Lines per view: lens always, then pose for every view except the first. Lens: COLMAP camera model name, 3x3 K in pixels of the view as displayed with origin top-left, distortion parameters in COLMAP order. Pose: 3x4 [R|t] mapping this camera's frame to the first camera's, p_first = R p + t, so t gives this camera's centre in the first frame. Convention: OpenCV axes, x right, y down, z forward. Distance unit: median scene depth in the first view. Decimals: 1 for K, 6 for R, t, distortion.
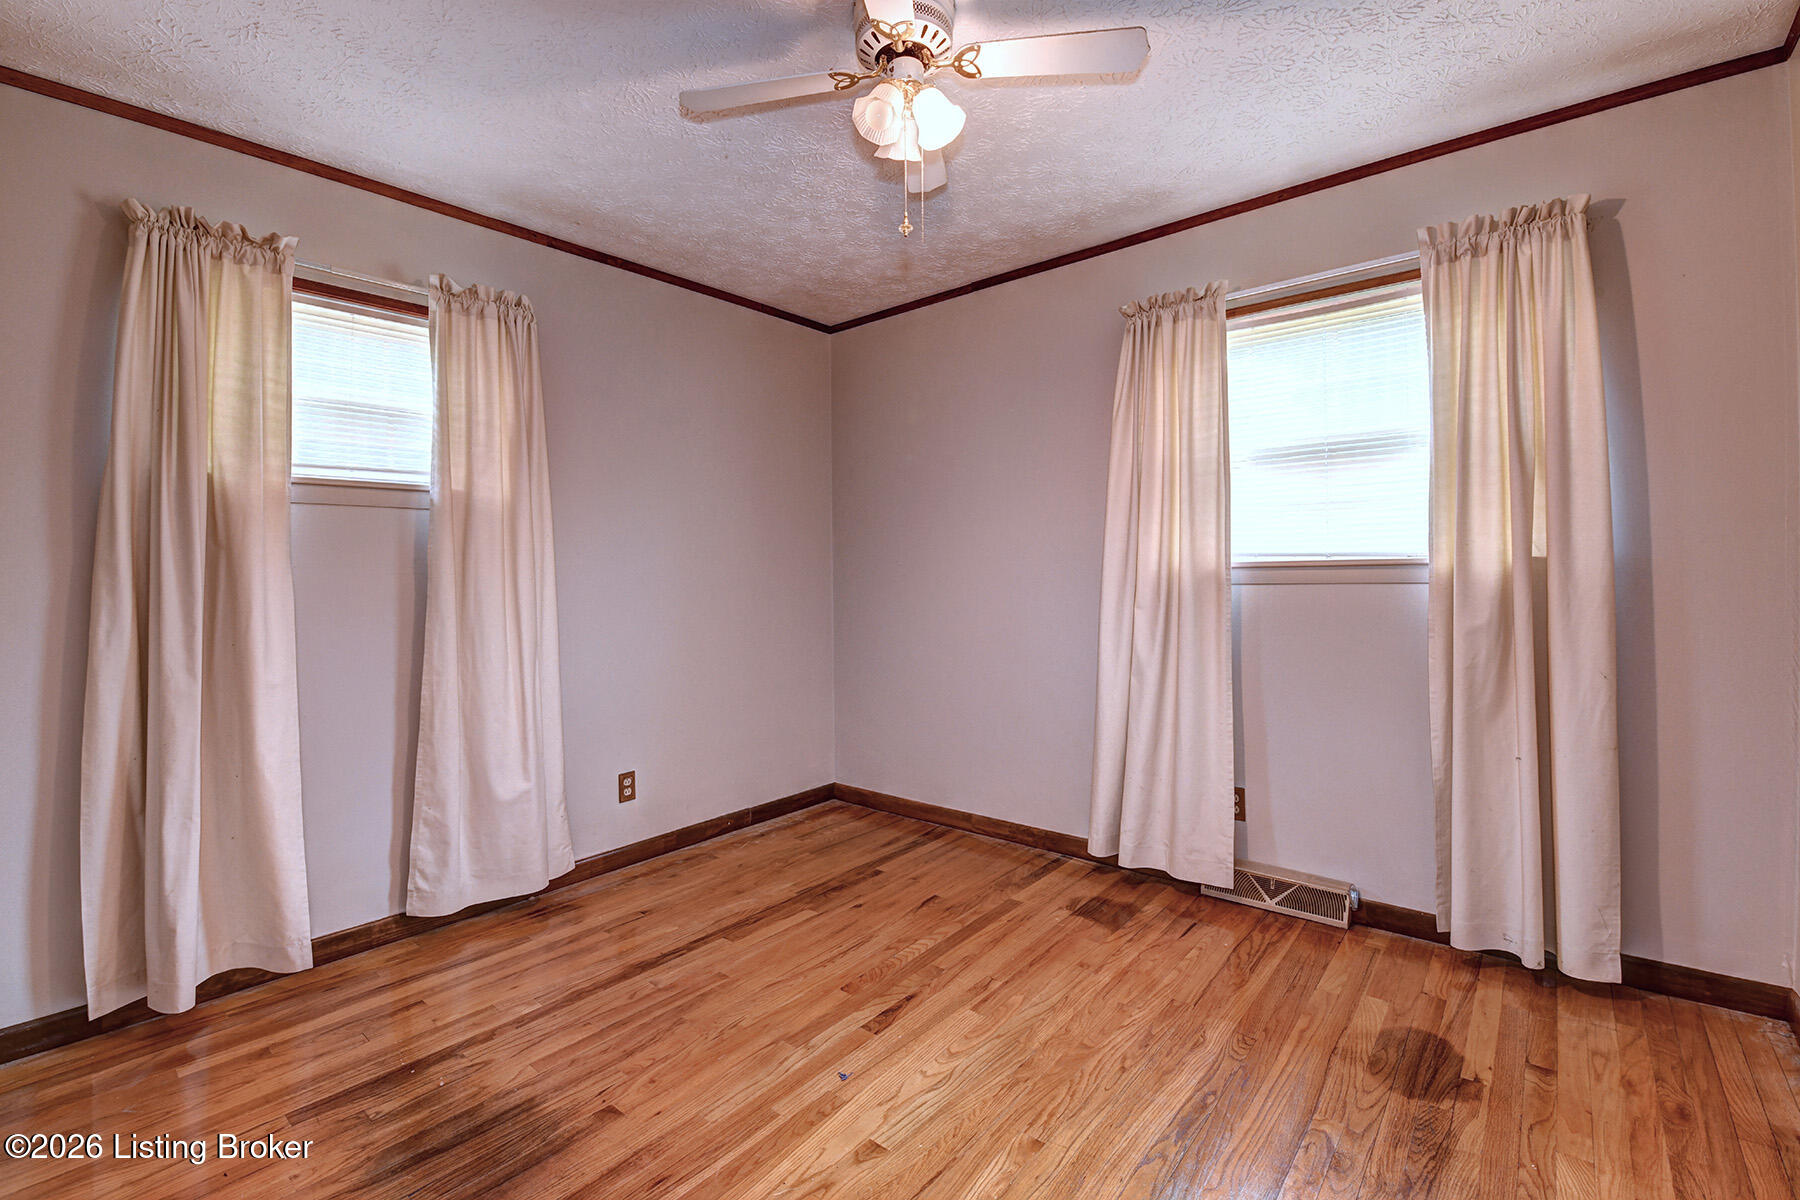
lens RADIAL K [[798.0, 0, 900.8], [0, 798.0, 586.1], [0, 0, 1]] dist [-0.004976, -0.008020]
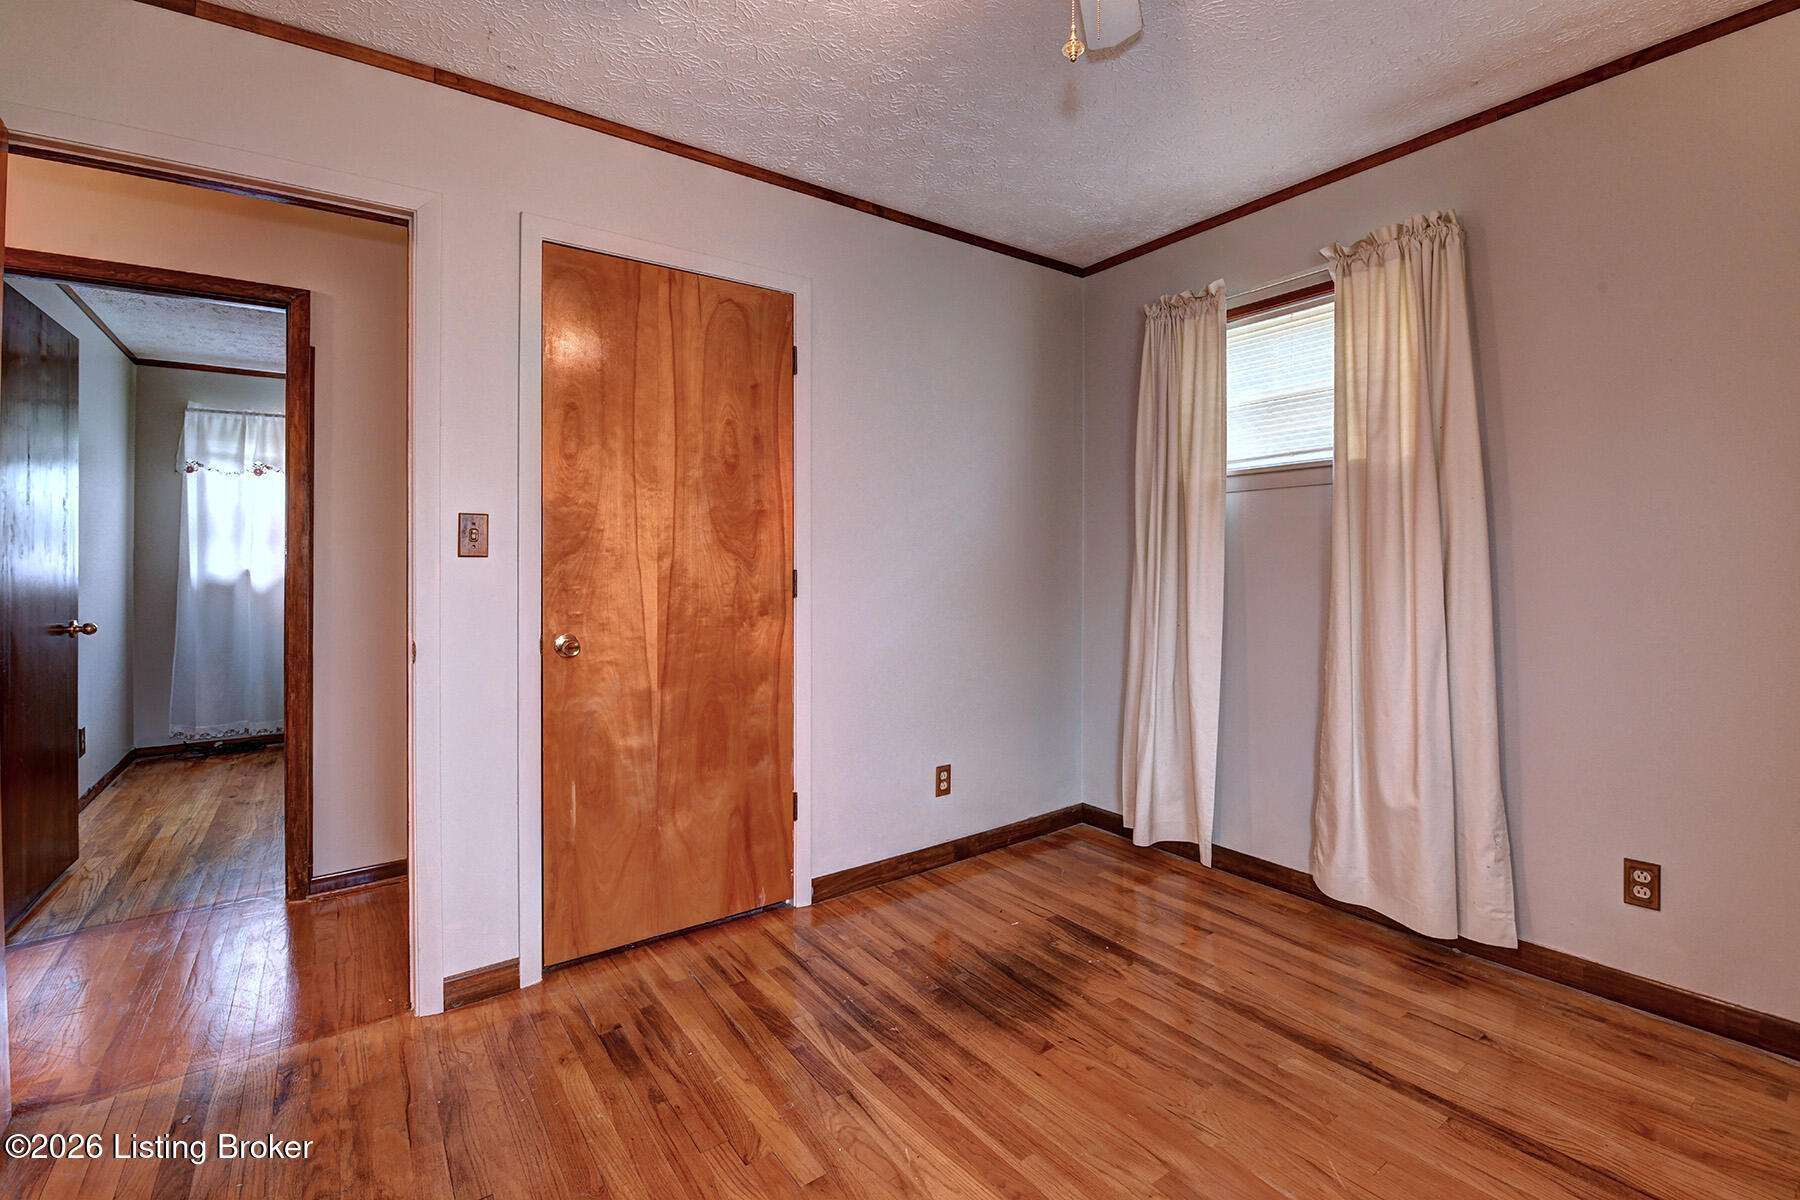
lens RADIAL K [[798.0, 0, 915.6], [0, 798.0, 551.8], [0, 0, 1]] dist [-0.004976, -0.008020]
pose [[-0.253273, 0.007493, -0.967366, 0.520591], [0.001673, 0.999972, 0.007308, -0.021120], [0.967393, 0.000232, -0.253278, 0.781185]]
